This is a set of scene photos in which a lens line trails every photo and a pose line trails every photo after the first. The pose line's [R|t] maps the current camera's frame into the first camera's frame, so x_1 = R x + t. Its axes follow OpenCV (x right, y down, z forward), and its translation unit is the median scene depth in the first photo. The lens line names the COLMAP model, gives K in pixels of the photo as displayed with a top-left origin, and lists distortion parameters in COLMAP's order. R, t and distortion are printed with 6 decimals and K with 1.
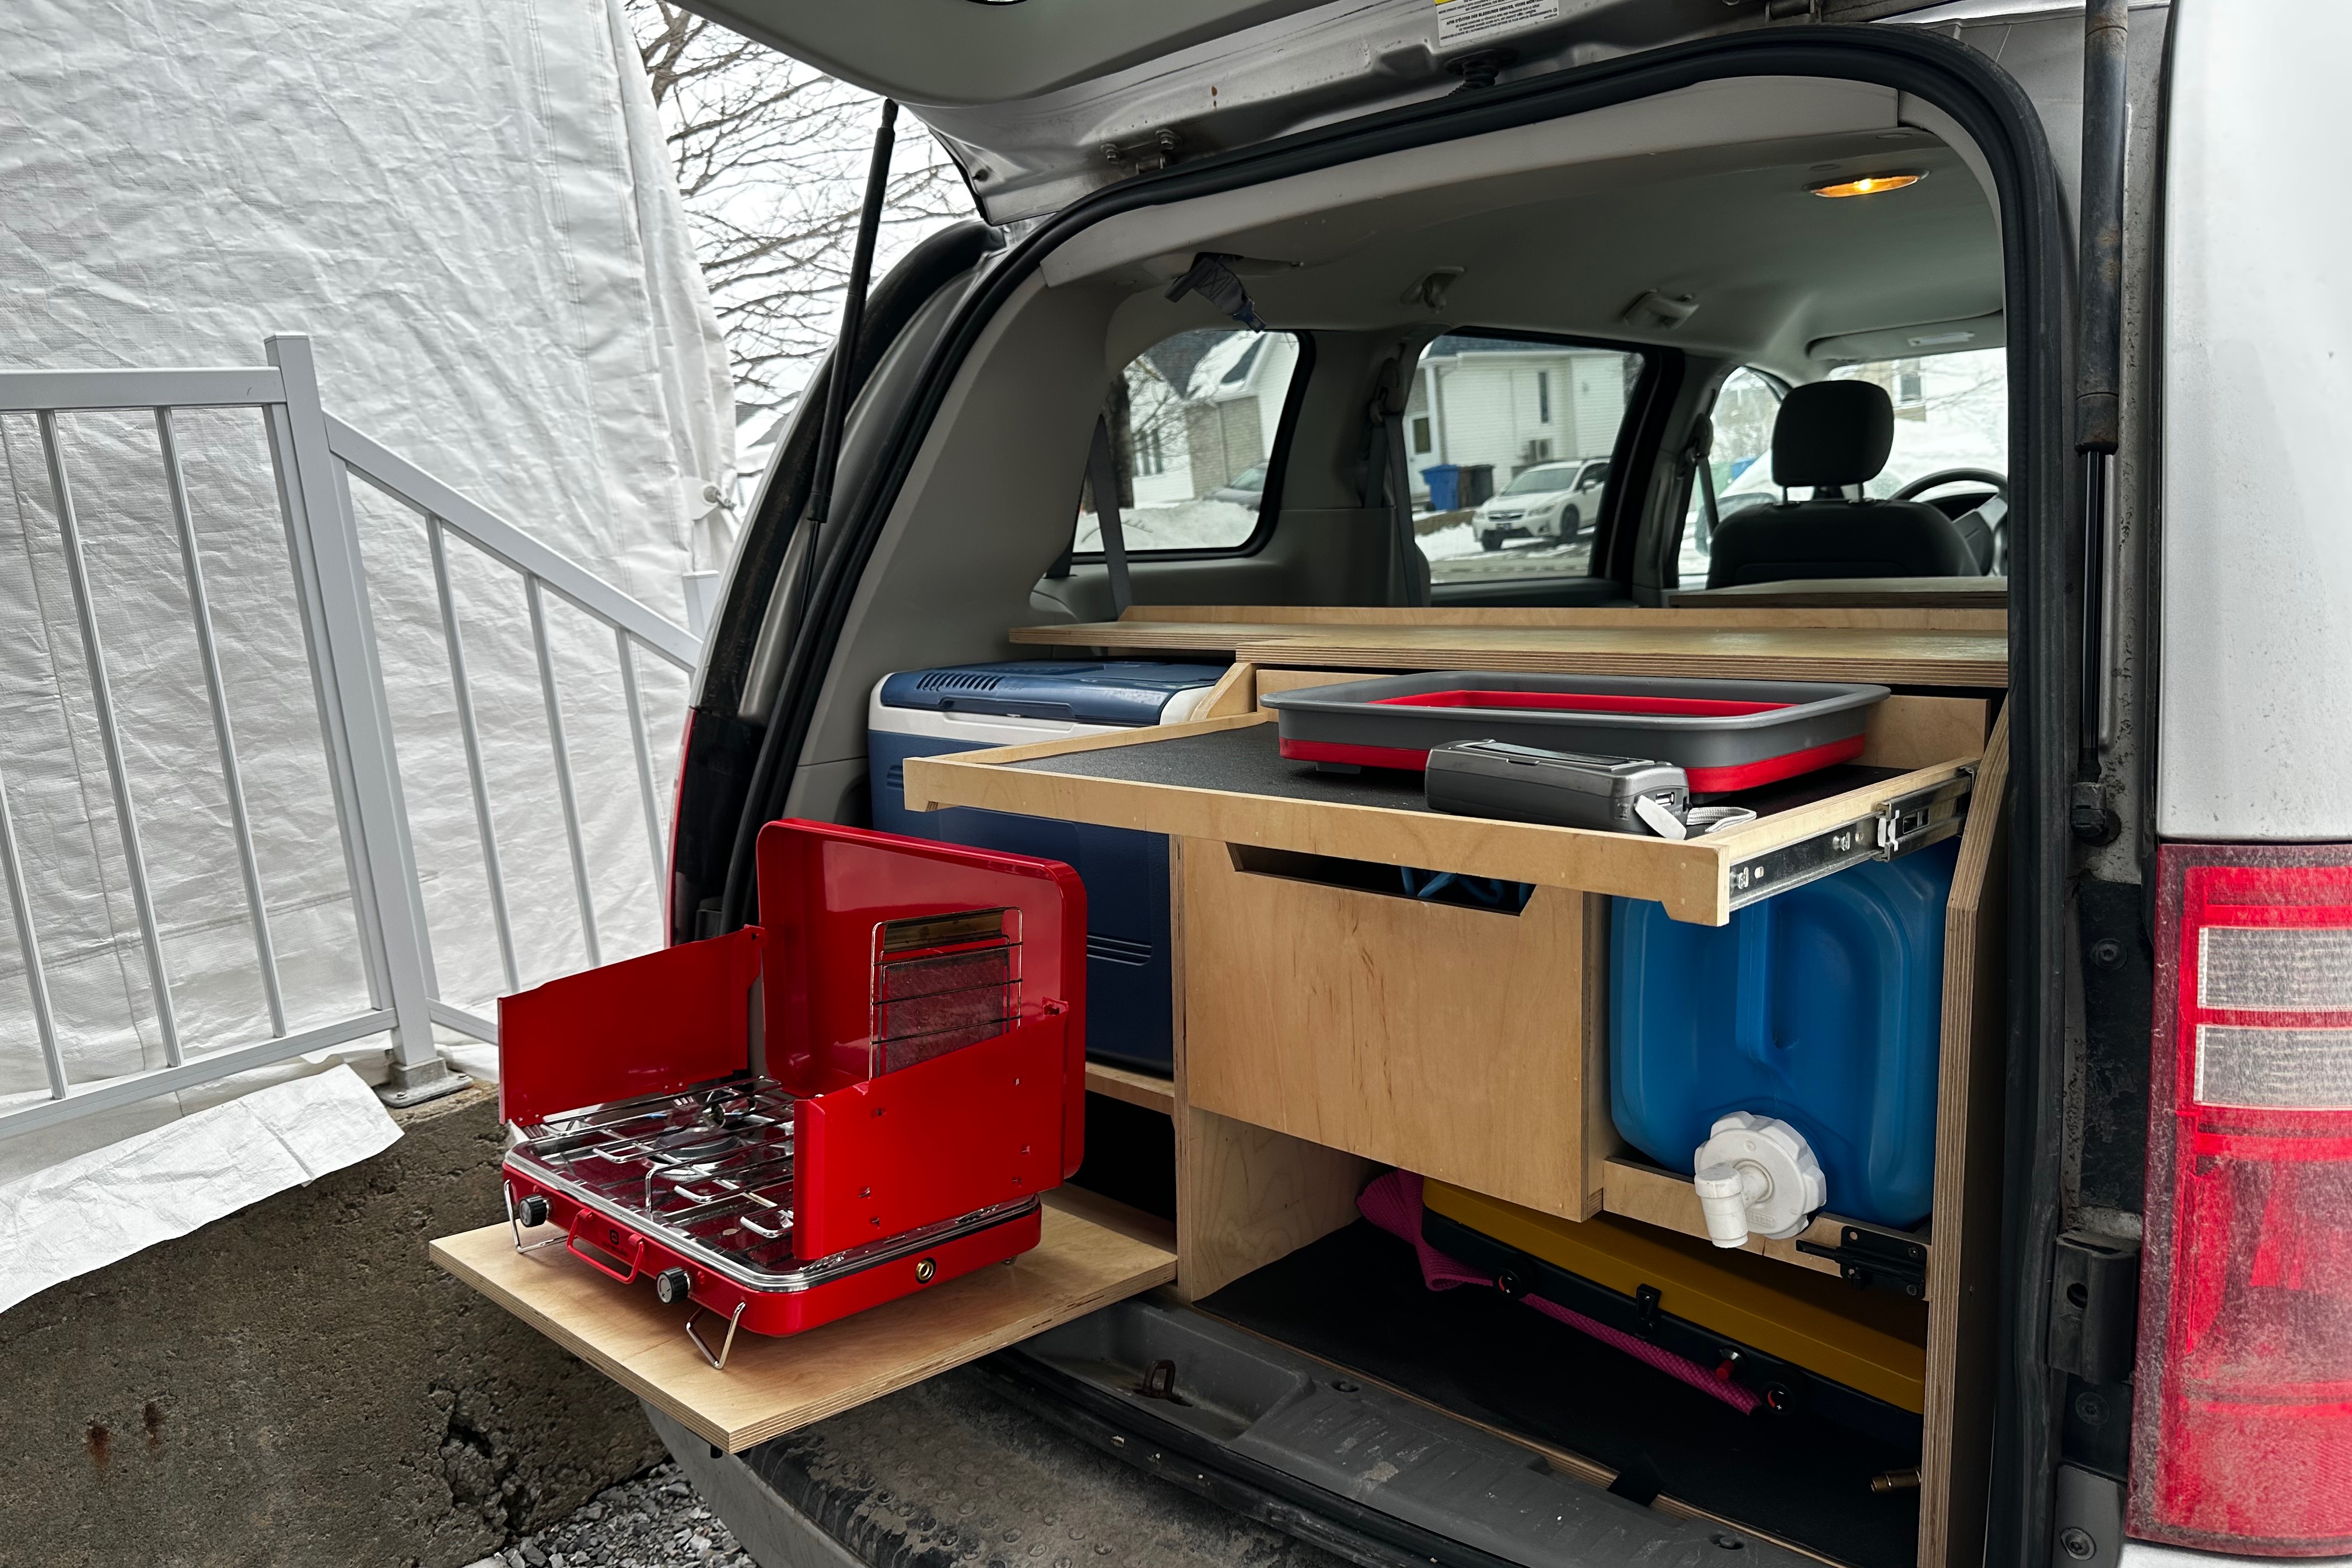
lens RADIAL K [[1689.9, 0, 1176.0], [0, 1689.9, 784.0], [0, 0, 1]] dist [0.014005, -0.030205]
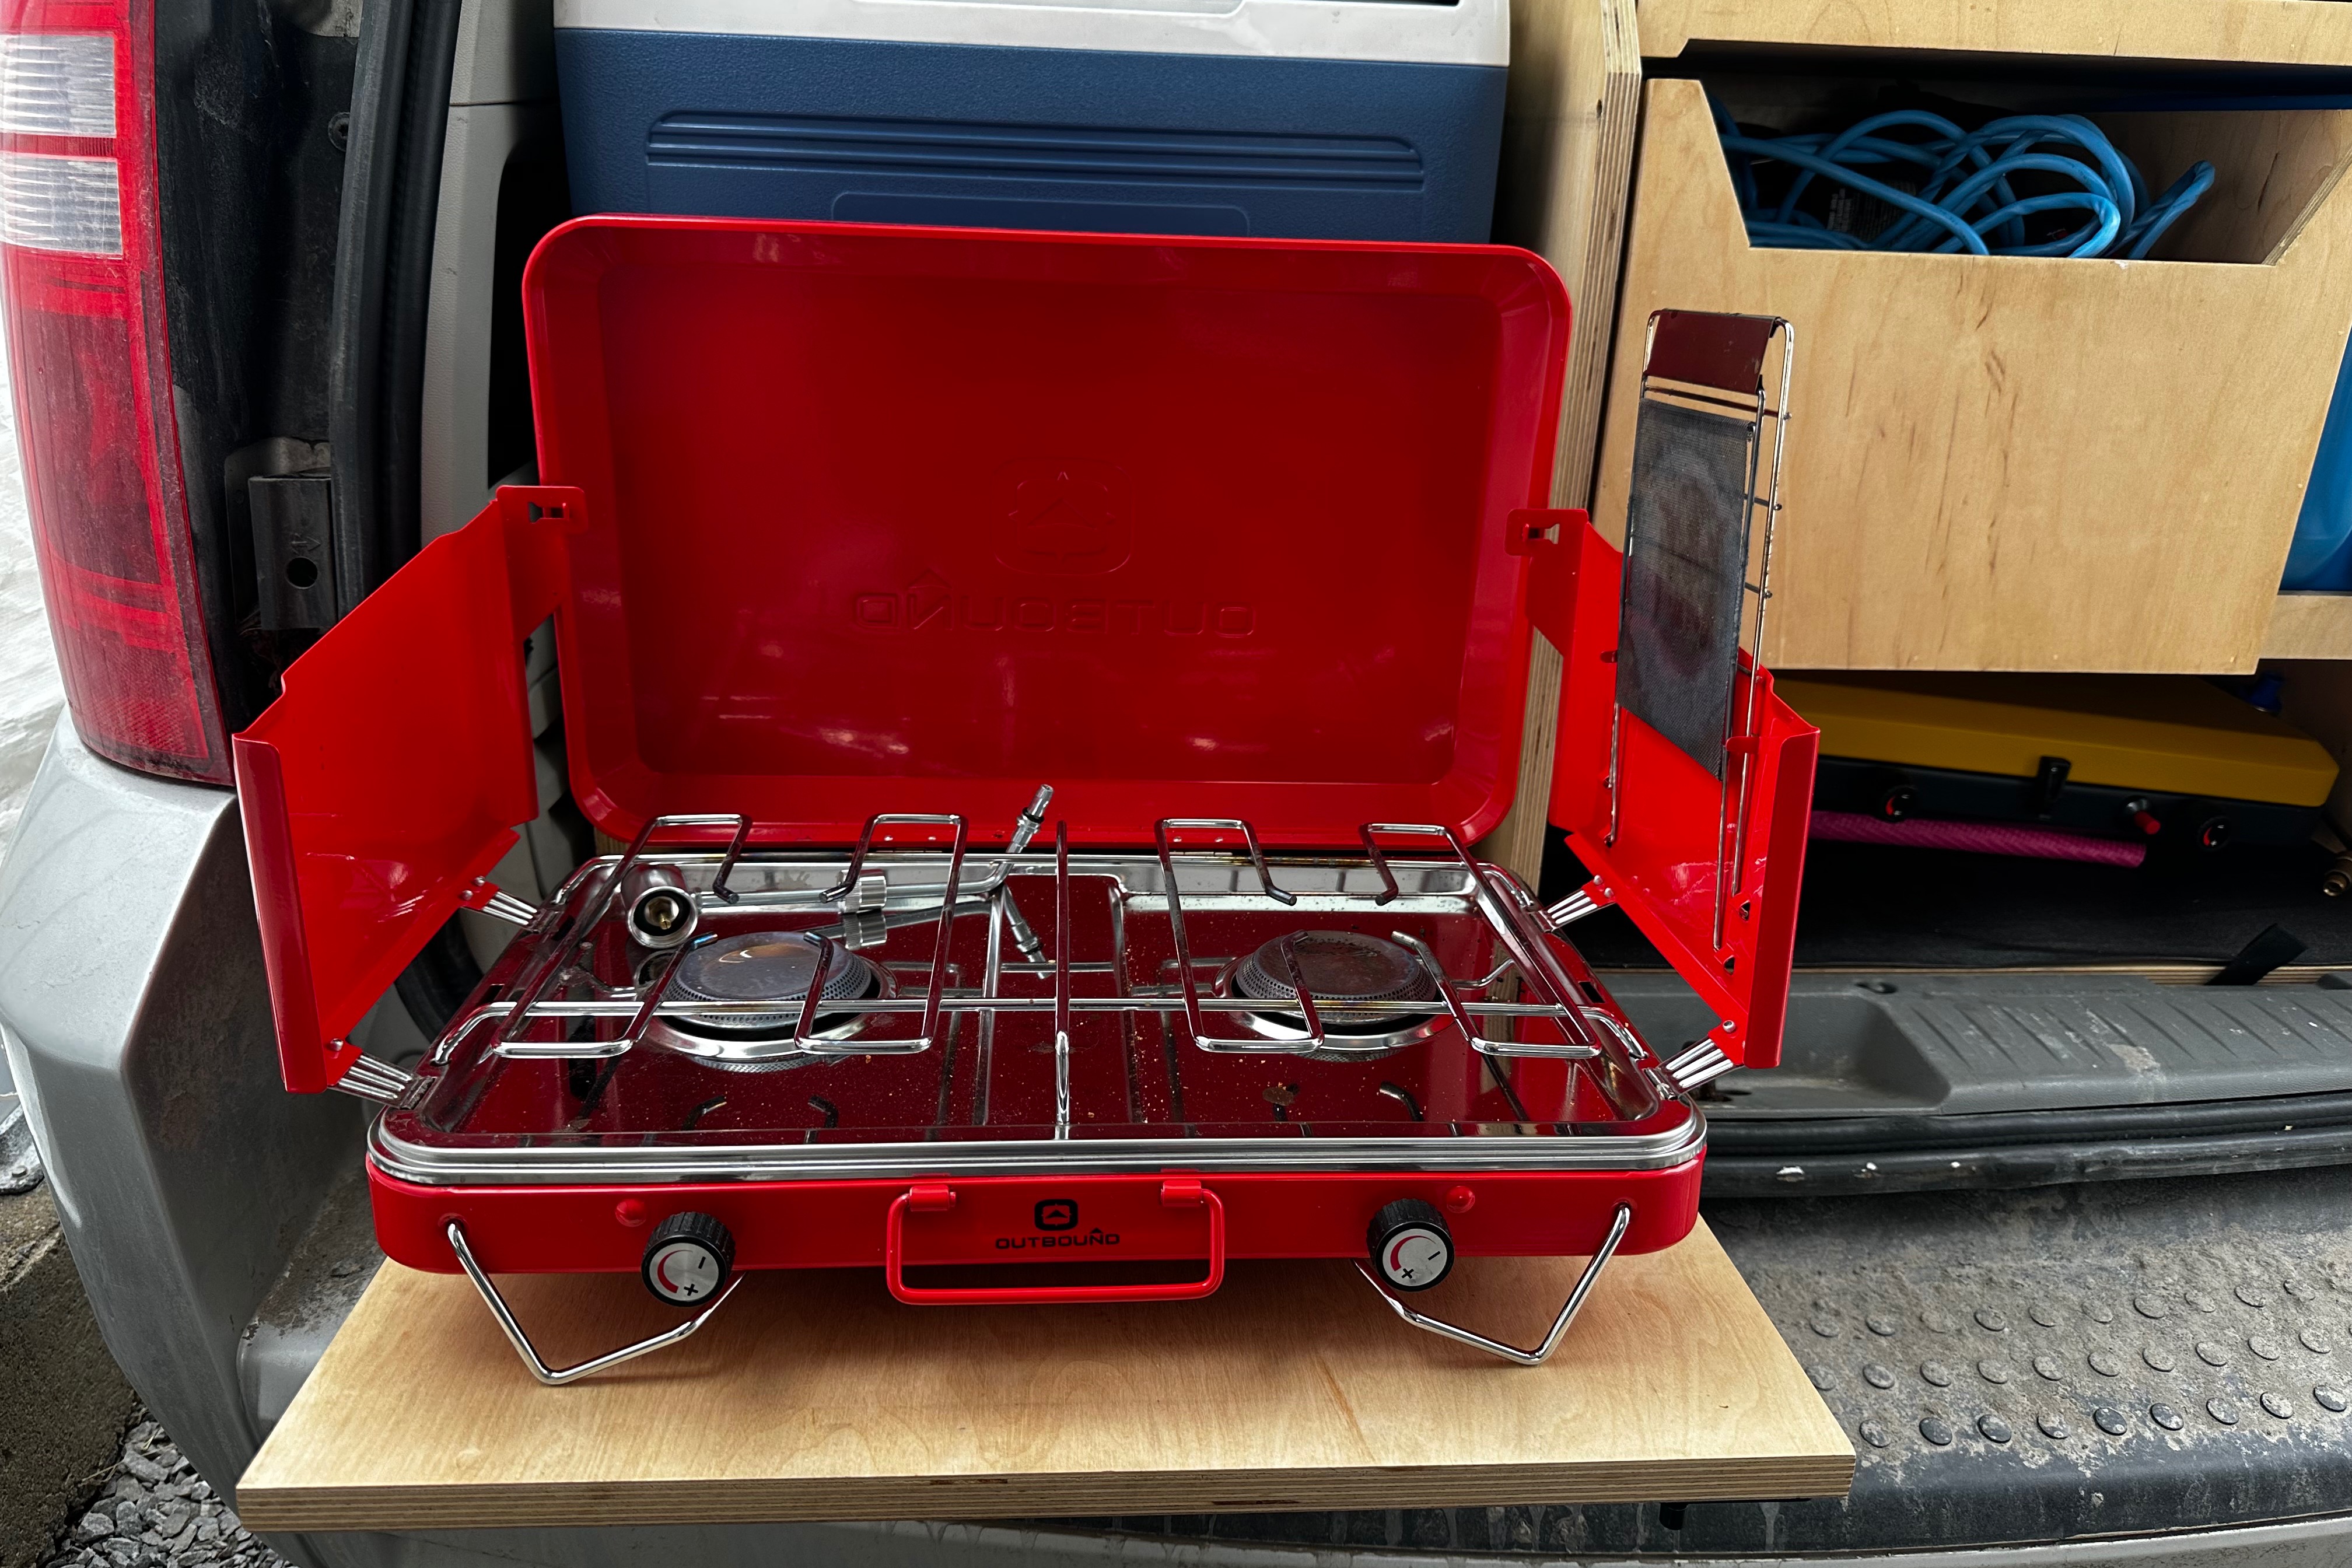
lens RADIAL K [[1689.9, 0, 1176.0], [0, 1689.9, 784.0], [0, 0, 1]] dist [0.014005, -0.030205]
pose [[0.670529, -0.224709, 0.707034, -0.607155], [0.053023, 0.965104, 0.256443, 0.074042], [-0.739986, -0.134464, 0.659045, 0.778753]]
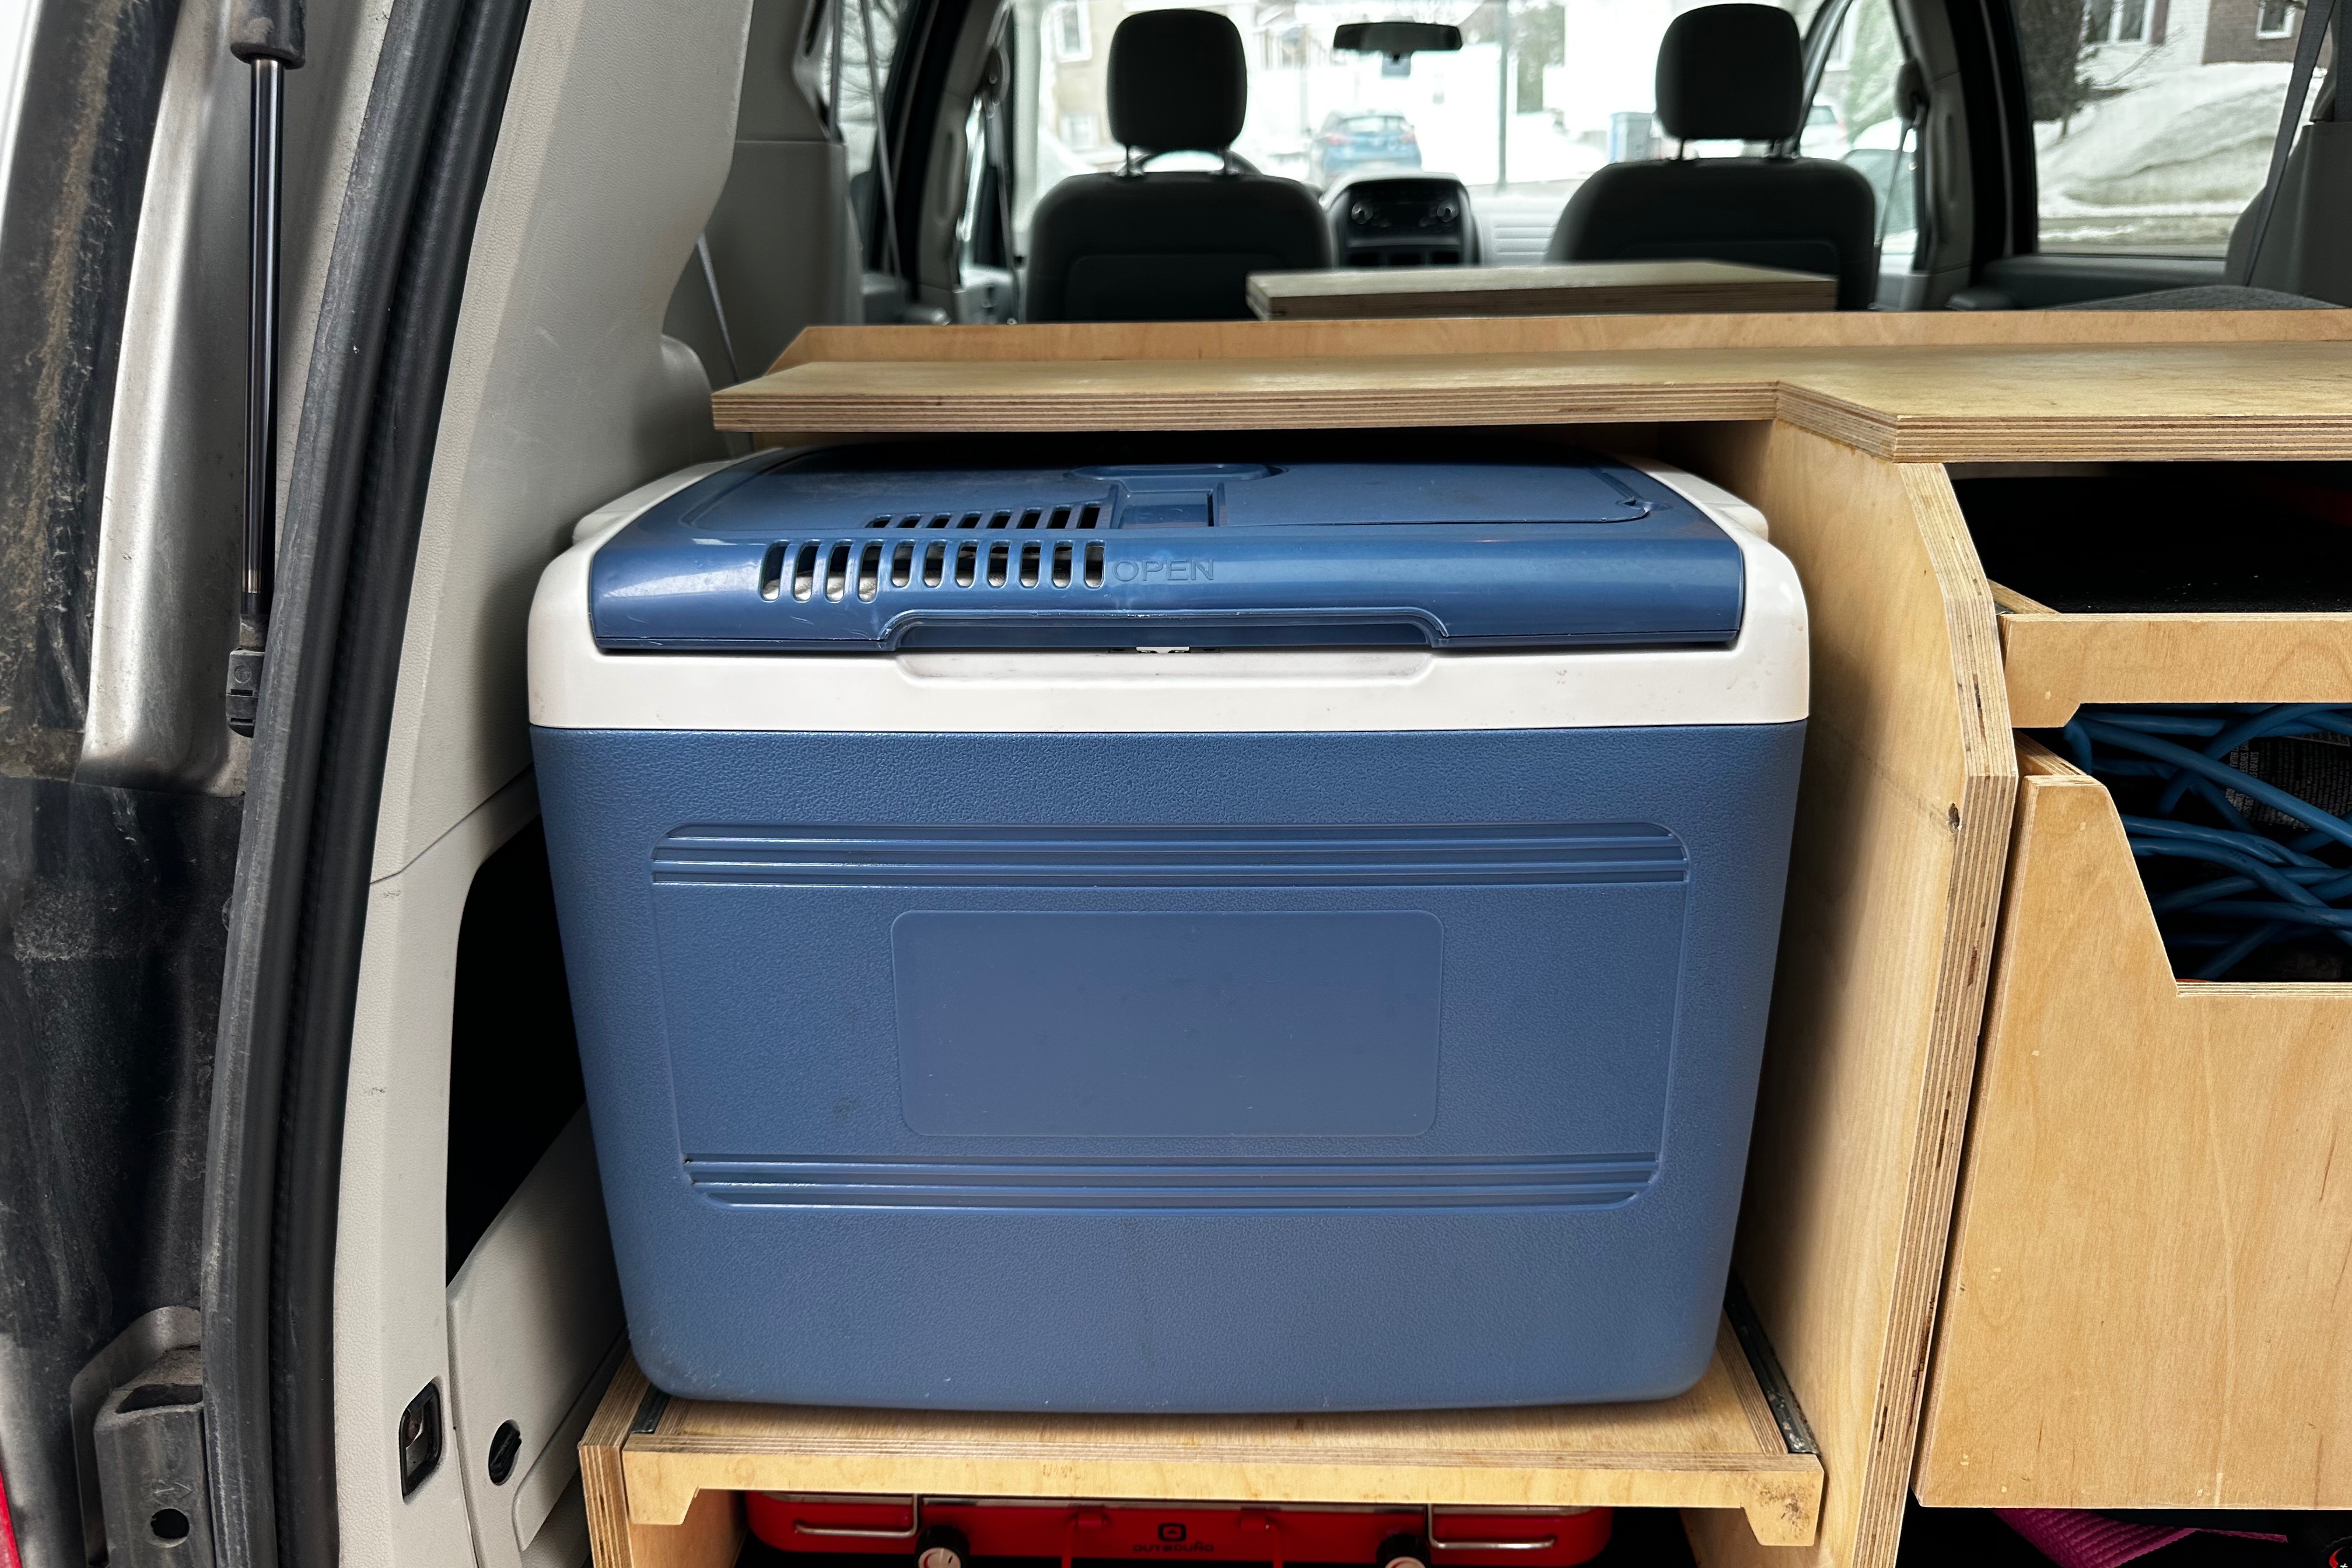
lens RADIAL K [[1689.9, 0, 1176.0], [0, 1689.9, 784.0], [0, 0, 1]] dist [0.014005, -0.030205]
pose [[0.739251, -0.193301, 0.645092, -0.434425], [0.084617, 0.976989, 0.195785, -0.108618], [-0.668093, -0.090149, 0.738596, 0.919693]]
